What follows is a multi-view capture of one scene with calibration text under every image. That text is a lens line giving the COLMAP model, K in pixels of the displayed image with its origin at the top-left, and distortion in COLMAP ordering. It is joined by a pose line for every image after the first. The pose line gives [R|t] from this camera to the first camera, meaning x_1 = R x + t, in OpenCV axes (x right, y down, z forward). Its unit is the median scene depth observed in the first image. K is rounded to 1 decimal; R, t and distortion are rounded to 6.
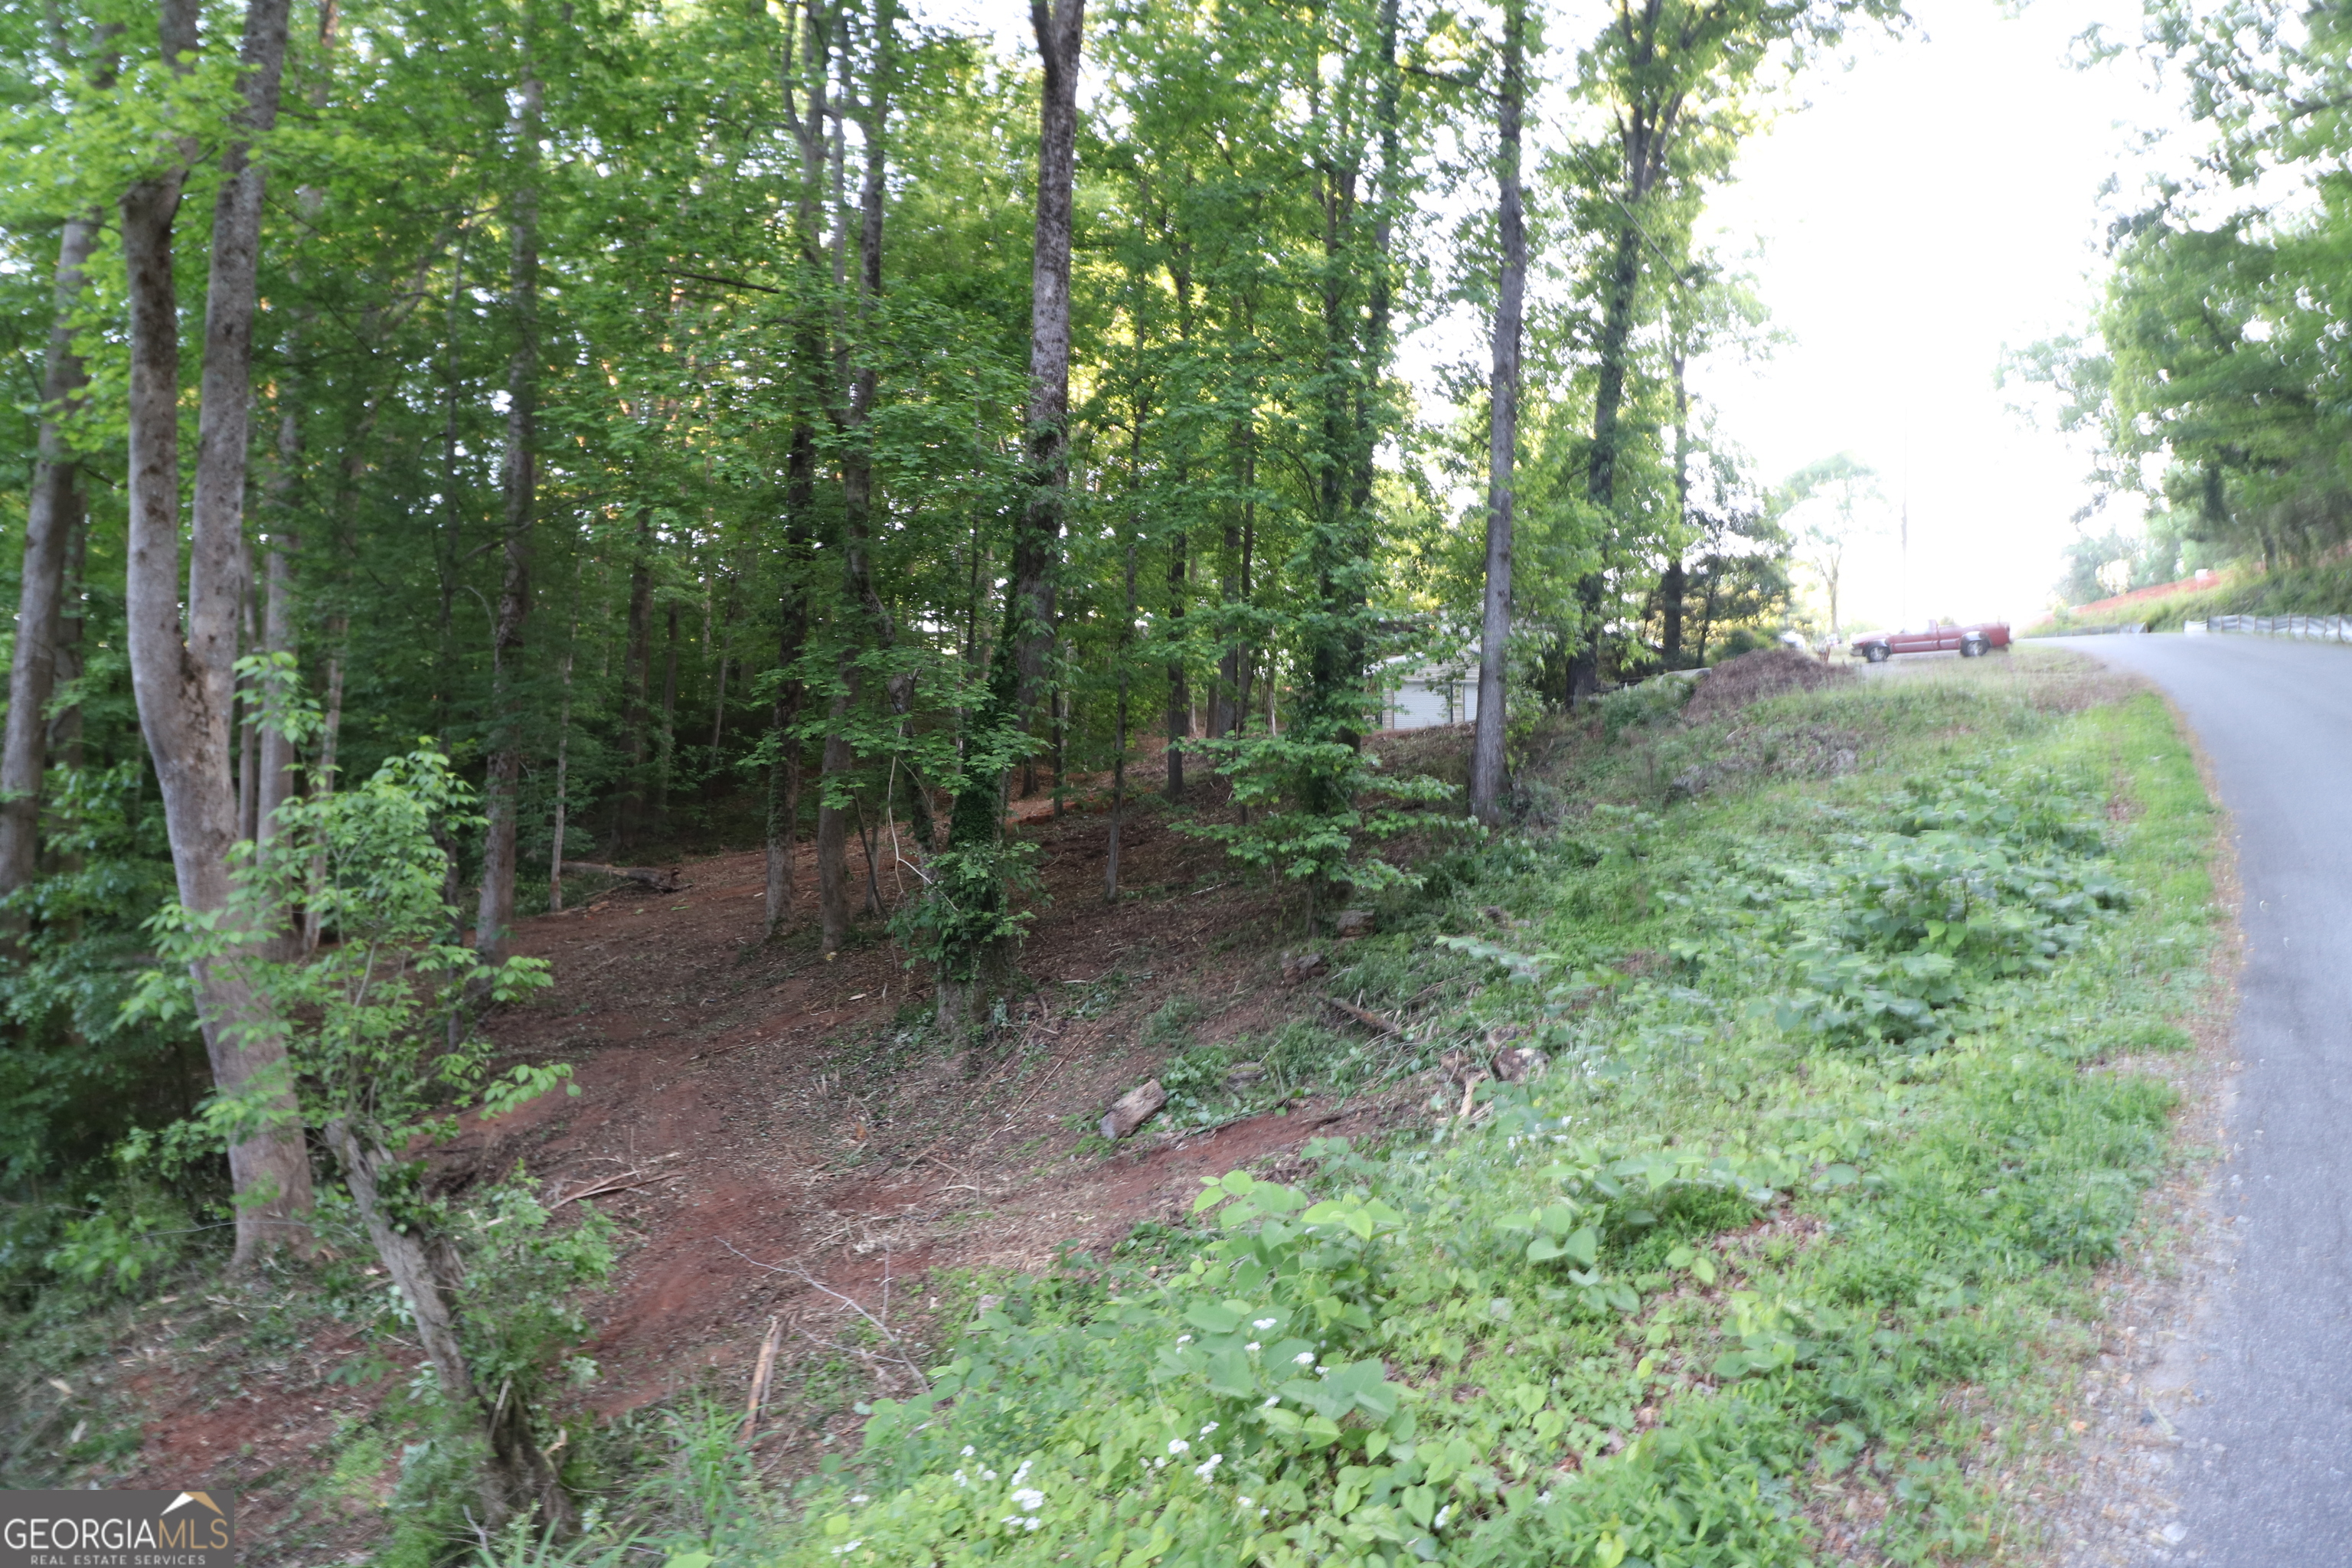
lens RADIAL K [[1078.5, 0, 1164.6], [0, 1078.5, 766.8], [0, 0, 1]] dist [-0.001366, -0.012212]
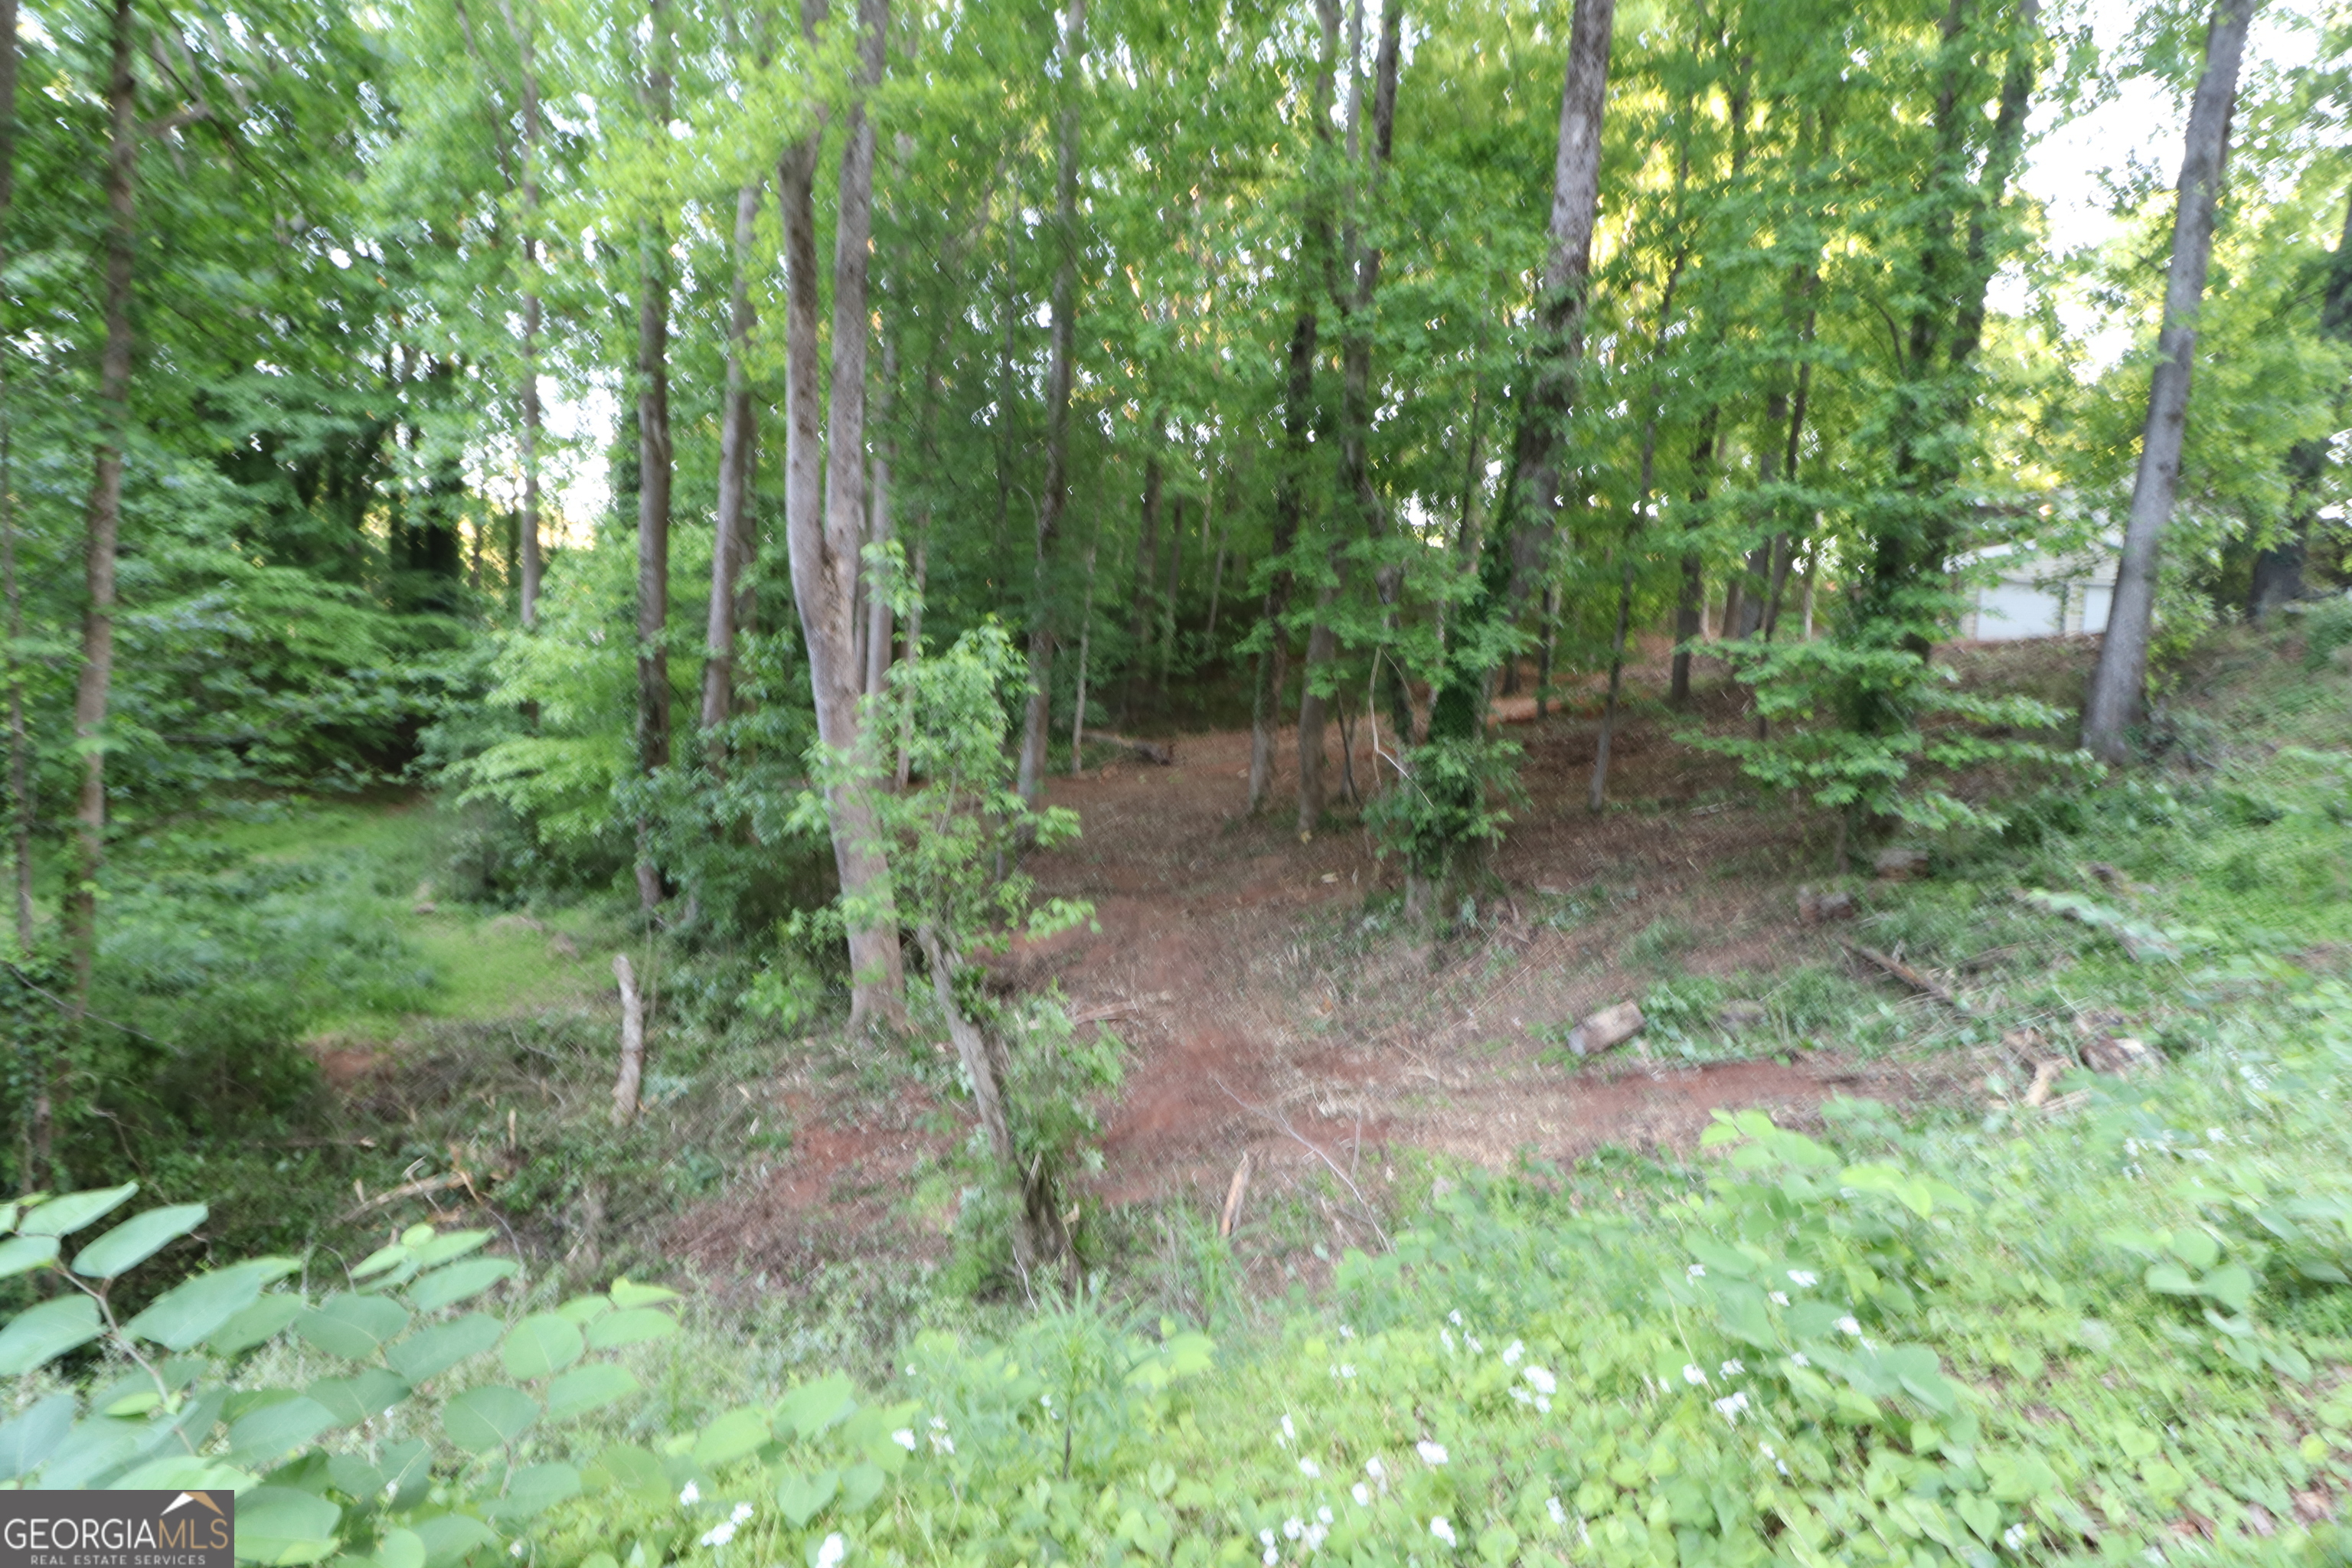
lens RADIAL K [[1079.3, 0, 1179.5], [0, 1079.3, 774.0], [0, 0, 1]] dist [-0.000451, -0.012626]
pose [[0.912272, 0.083504, -0.400982, -0.007427], [-0.041359, 0.992774, 0.112648, 0.001520], [0.407491, -0.086181, 0.909134, -0.000922]]
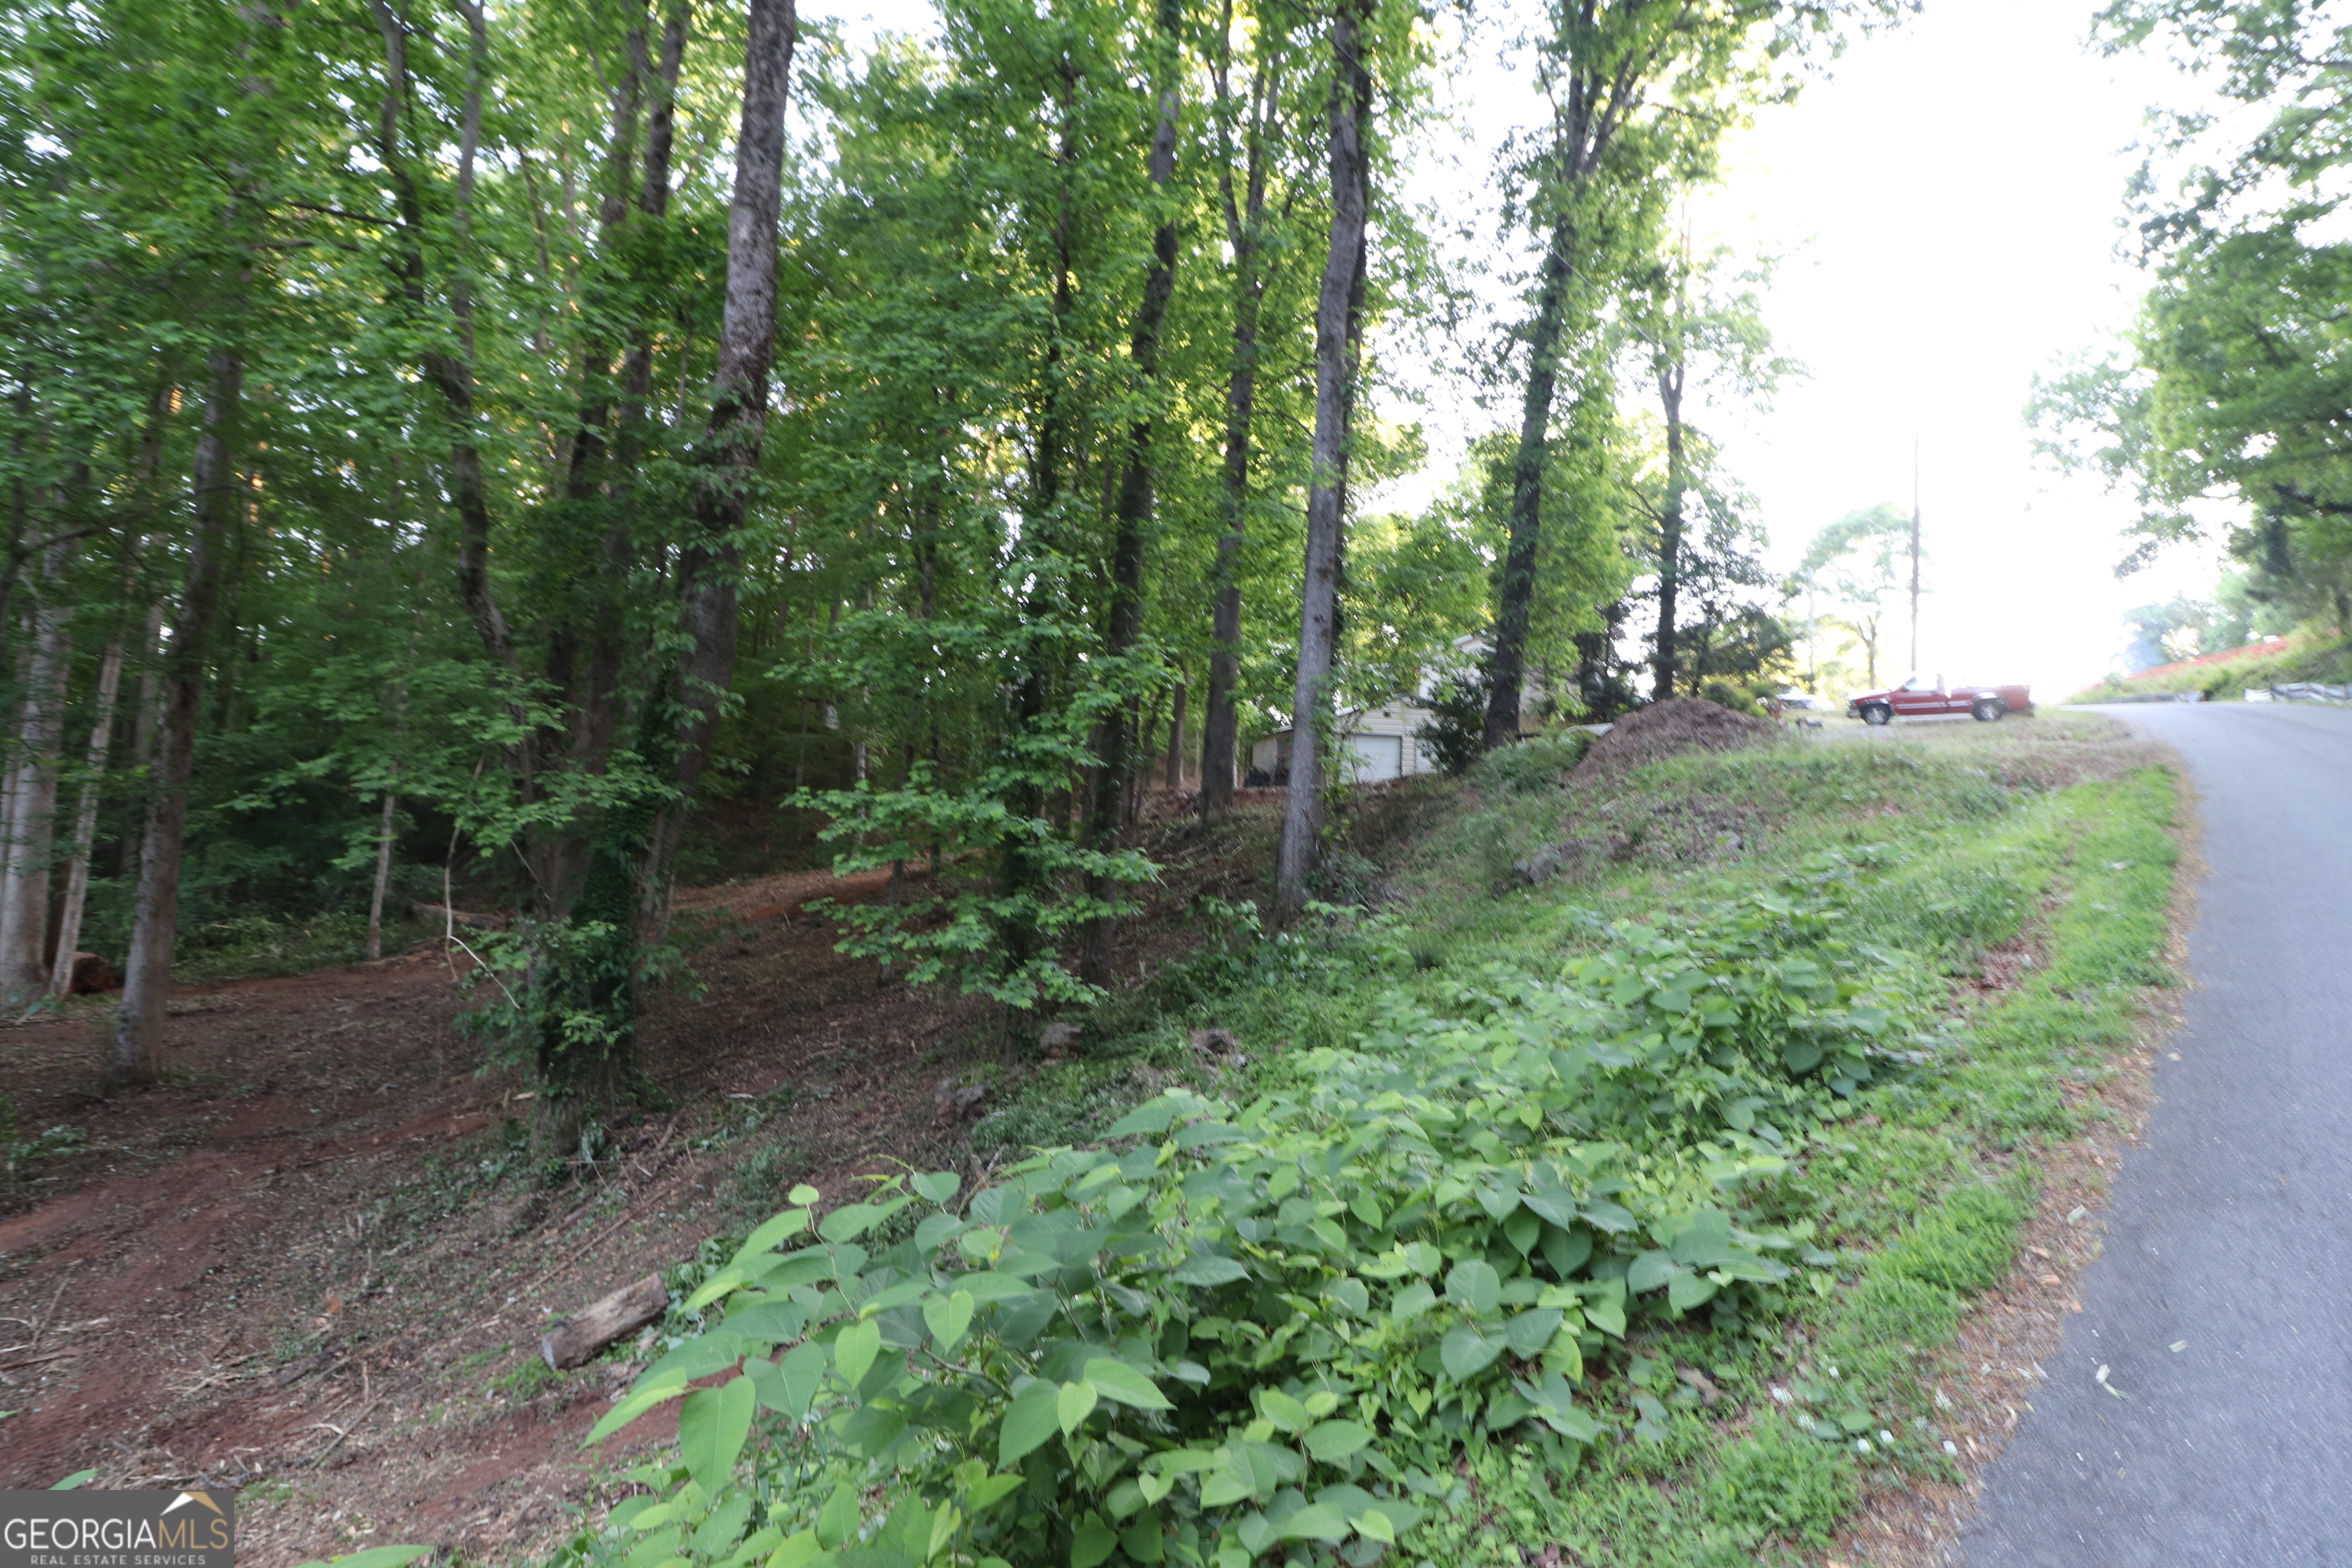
lens RADIAL K [[1079.3, 0, 1179.5], [0, 1079.3, 774.0], [0, 0, 1]] dist [-0.000451, -0.012626]
pose [[0.999012, 0.027974, -0.034545, 0.273139], [-0.029312, 0.998814, -0.038874, -0.014456], [0.033417, 0.039848, 0.998647, 0.234402]]
